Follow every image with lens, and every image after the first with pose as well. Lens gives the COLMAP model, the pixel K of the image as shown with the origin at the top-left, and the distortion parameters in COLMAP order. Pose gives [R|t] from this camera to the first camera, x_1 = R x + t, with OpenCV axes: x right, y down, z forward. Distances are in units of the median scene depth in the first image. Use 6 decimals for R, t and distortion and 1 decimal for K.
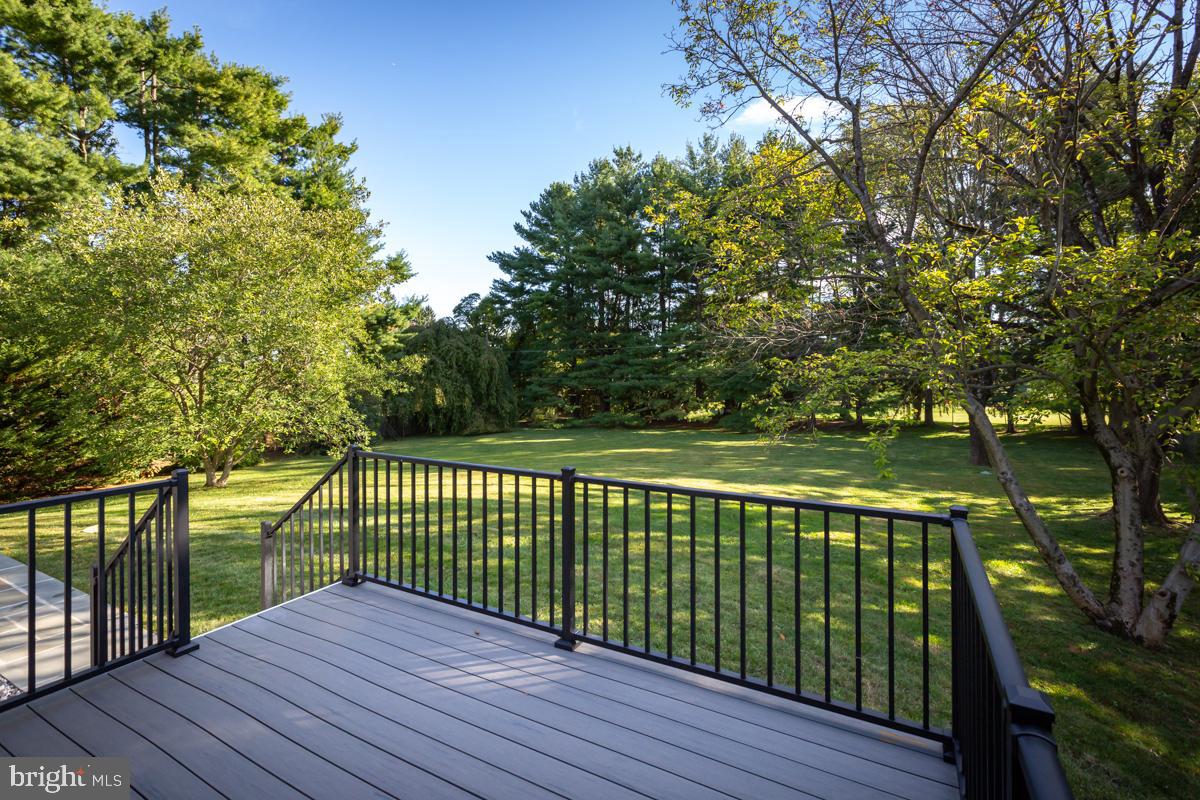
lens RADIAL K [[525.1, 0, 579.1], [0, 525.1, 358.3], [0, 0, 1]] dist [0.001850, 0.000058]
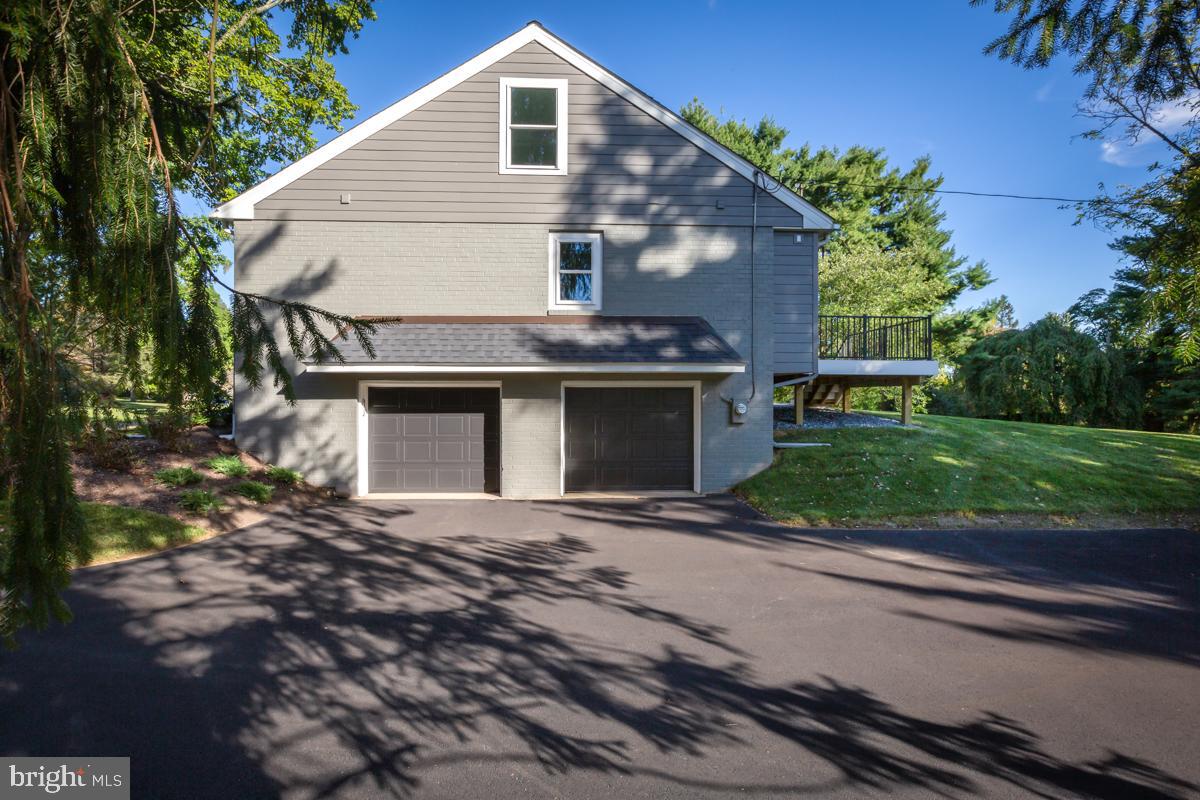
lens RADIAL K [[570.0, 0, 596.0], [0, 570.0, 405.2], [0, 0, 1]] dist [-0.001905, -0.000845]
pose [[0.529637, 0.020528, -0.847976, 0.318204], [0.002699, 0.999661, 0.025886, 0.085173], [0.848220, -0.015999, 0.529402, -0.422234]]
